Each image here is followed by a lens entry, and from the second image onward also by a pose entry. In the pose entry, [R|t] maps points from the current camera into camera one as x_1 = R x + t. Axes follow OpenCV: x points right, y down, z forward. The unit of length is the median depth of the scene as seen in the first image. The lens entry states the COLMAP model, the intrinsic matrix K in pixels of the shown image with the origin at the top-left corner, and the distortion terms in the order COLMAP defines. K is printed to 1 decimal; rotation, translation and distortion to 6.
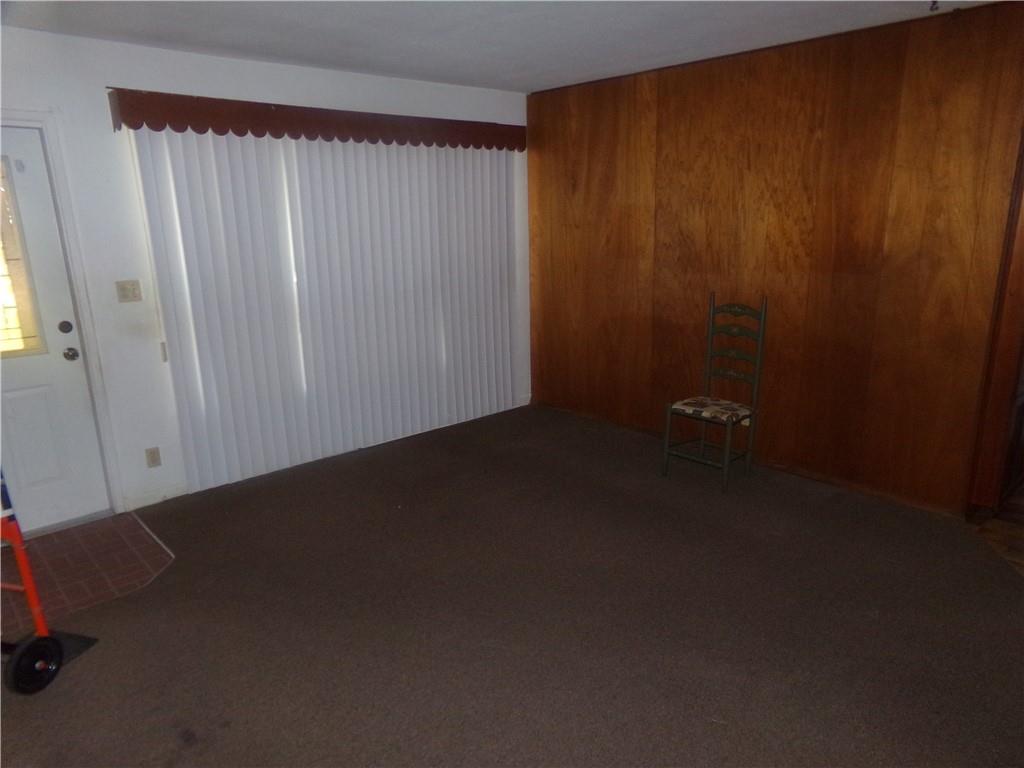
lens RADIAL K [[687.7, 0, 515.6], [0, 687.7, 394.7], [0, 0, 1]] dist [0.003770, 0.005348]
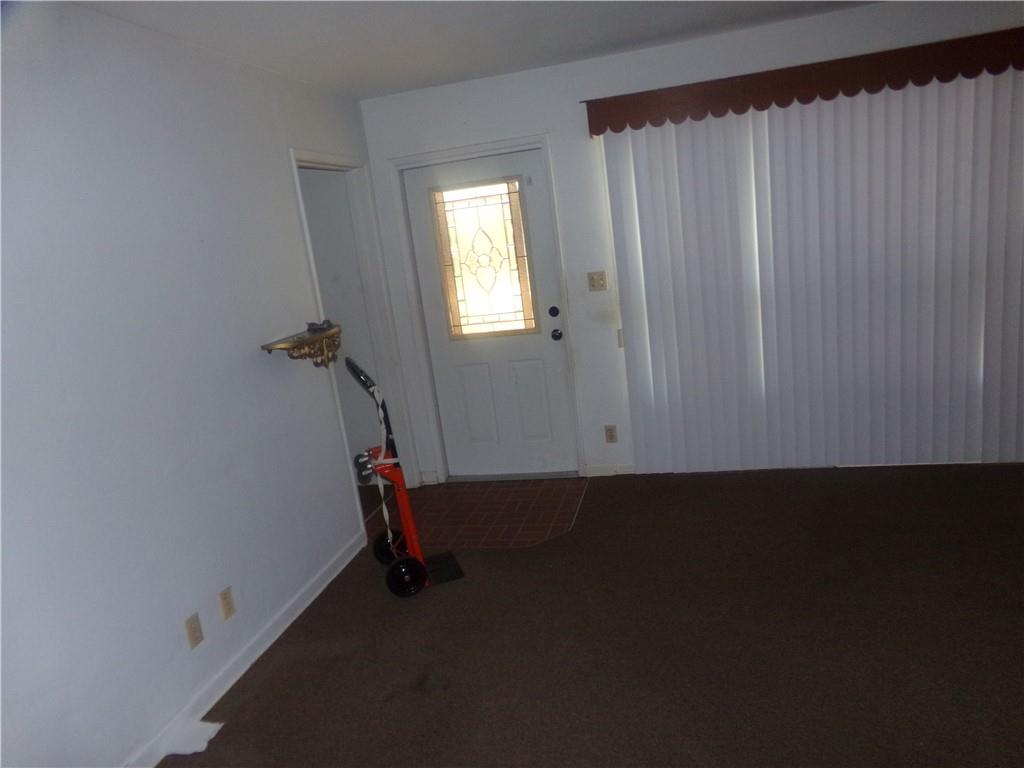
lens RADIAL K [[708.1, 0, 529.2], [0, 708.1, 388.4], [0, 0, 1]] dist [-0.101848, 0.179885]
pose [[0.580293, 0.135549, -0.803049, 0.301455], [-0.104324, 0.990300, 0.091770, -0.073162], [0.807699, 0.030523, 0.588805, 0.254502]]
